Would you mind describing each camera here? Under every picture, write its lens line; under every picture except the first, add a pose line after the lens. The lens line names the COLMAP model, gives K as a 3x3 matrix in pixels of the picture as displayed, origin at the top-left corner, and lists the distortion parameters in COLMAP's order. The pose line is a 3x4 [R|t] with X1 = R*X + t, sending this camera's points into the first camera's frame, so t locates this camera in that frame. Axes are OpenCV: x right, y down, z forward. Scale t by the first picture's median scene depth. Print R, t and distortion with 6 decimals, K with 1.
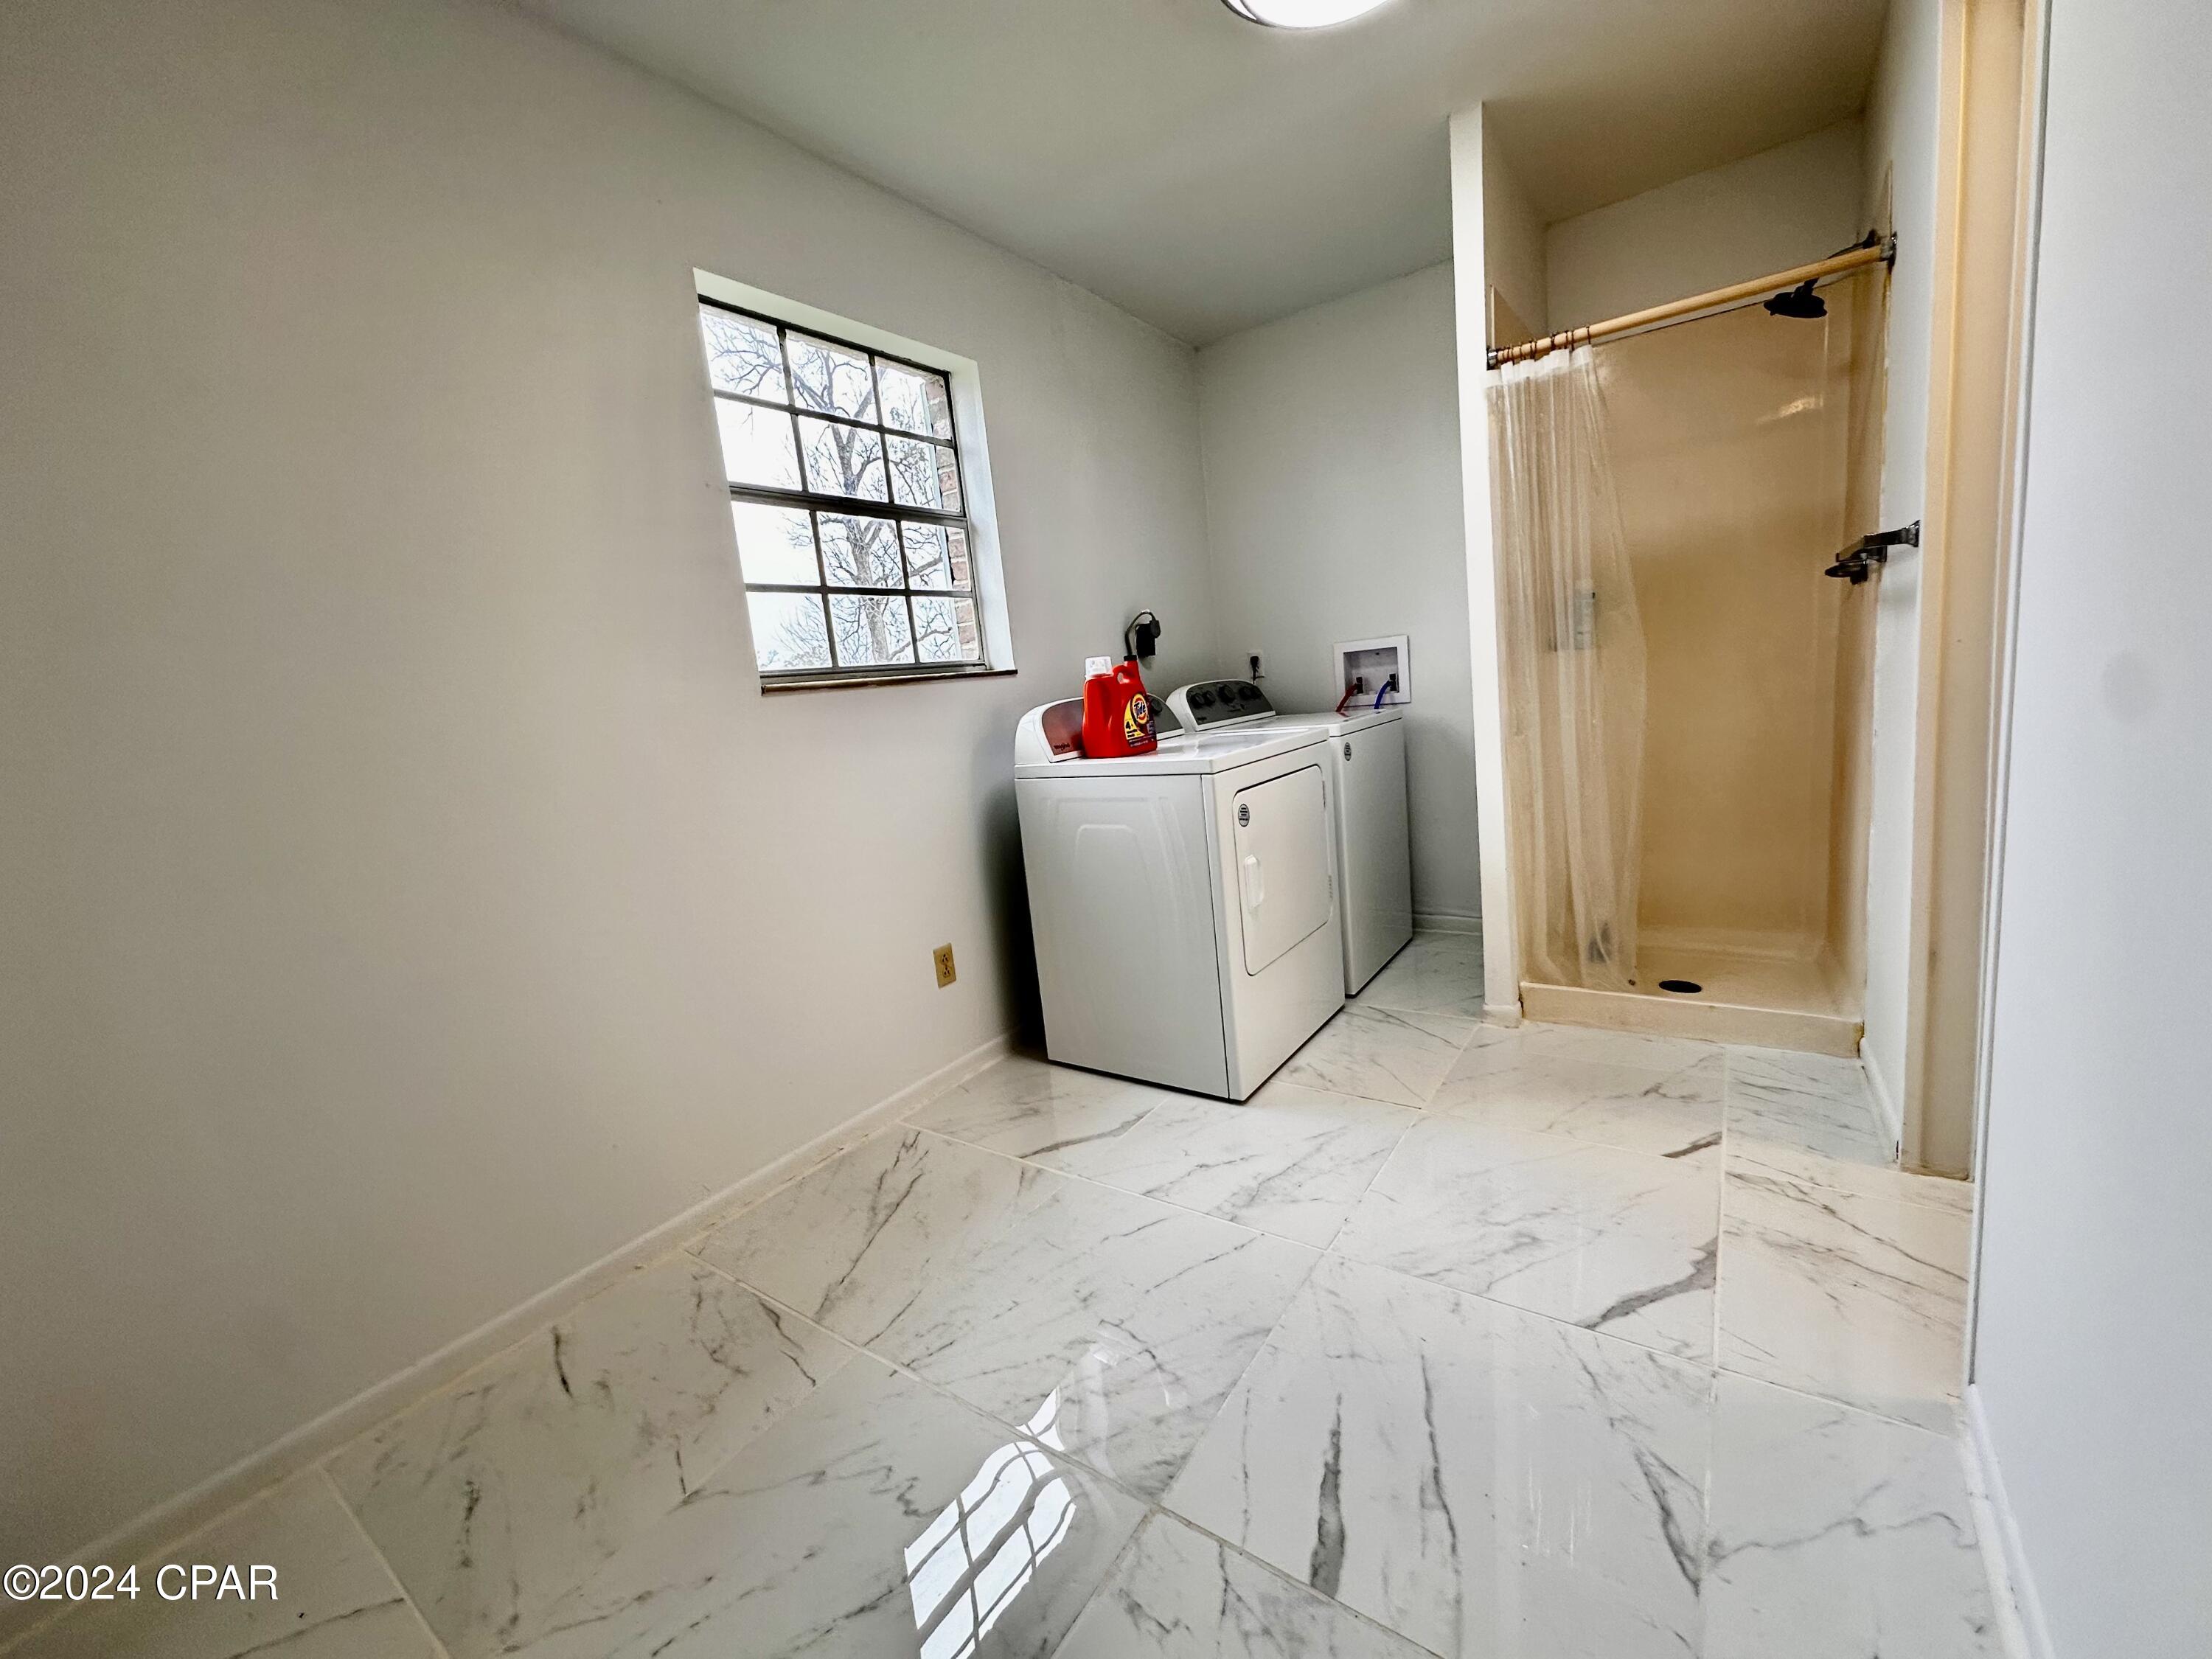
lens RADIAL K [[881.7, 0, 1107.4], [0, 881.7, 829.2], [0, 0, 1]] dist [-0.003268, 0.000304]
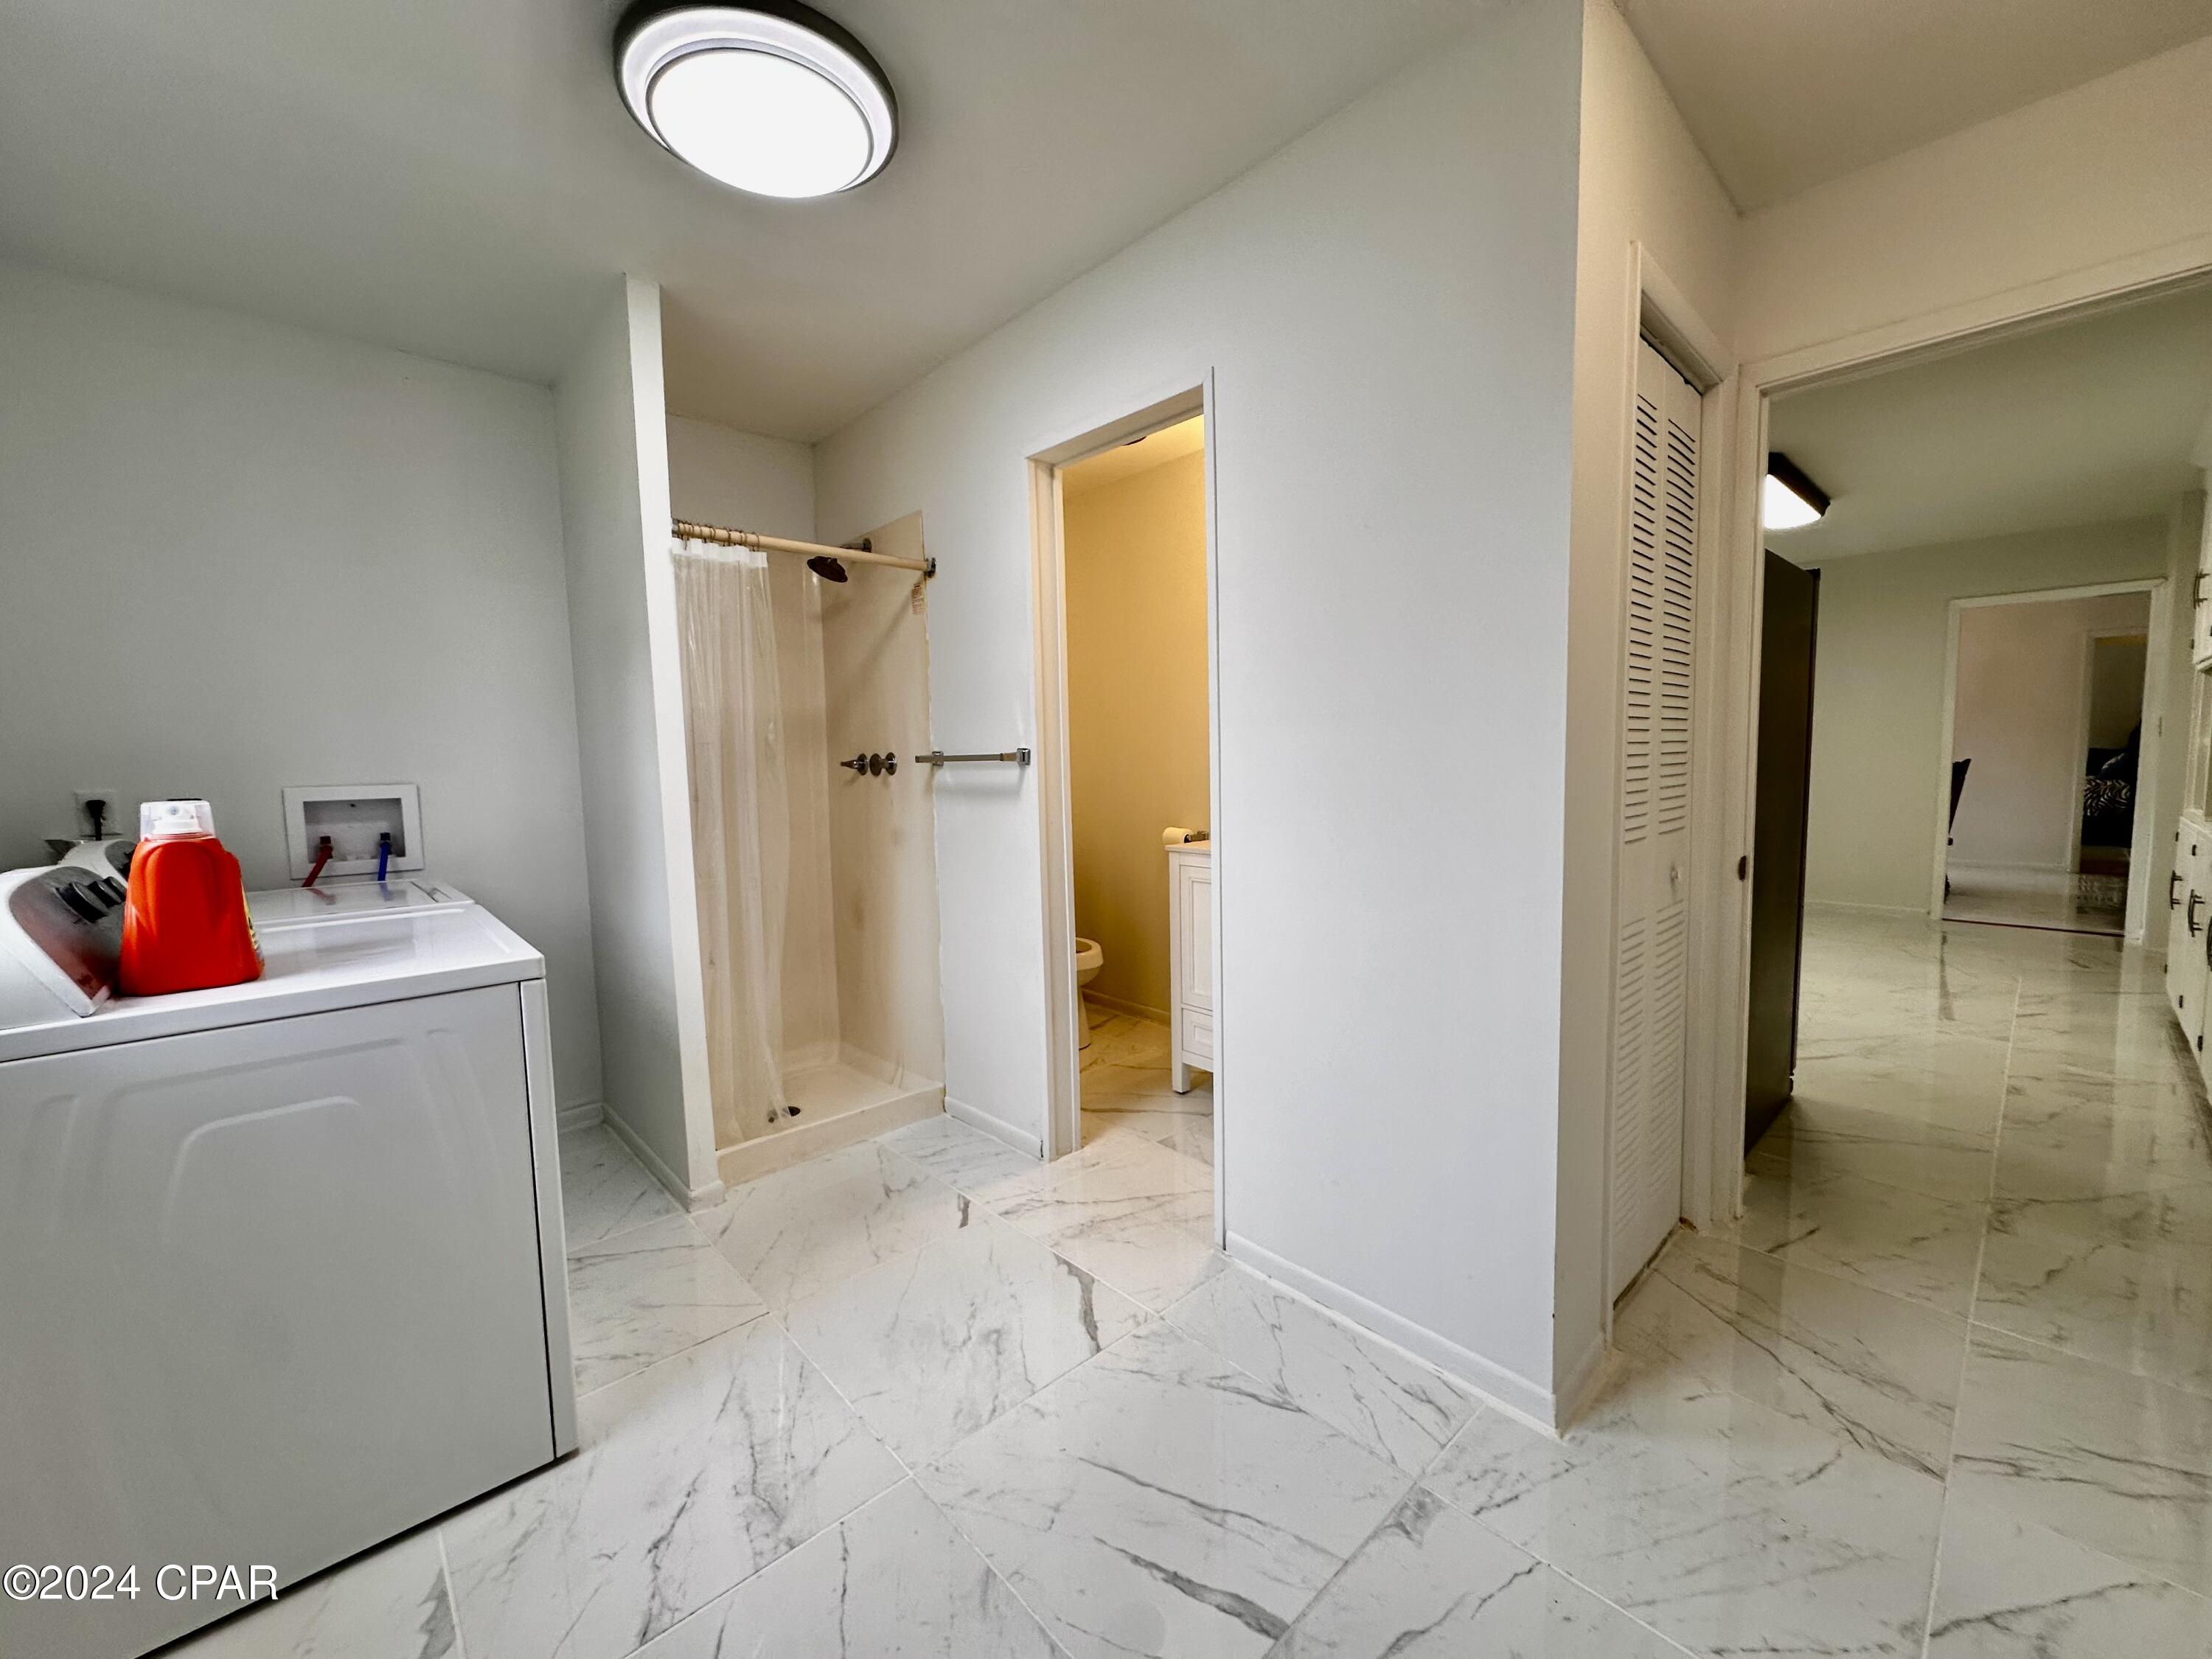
lens RADIAL K [[881.7, 0, 1107.4], [0, 881.7, 829.2], [0, 0, 1]] dist [-0.003268, 0.000304]
pose [[0.205743, 0.014032, 0.978505, -0.463582], [0.157001, 0.986472, -0.047157, -0.074929], [-0.965930, 0.163328, 0.200757, 0.402123]]
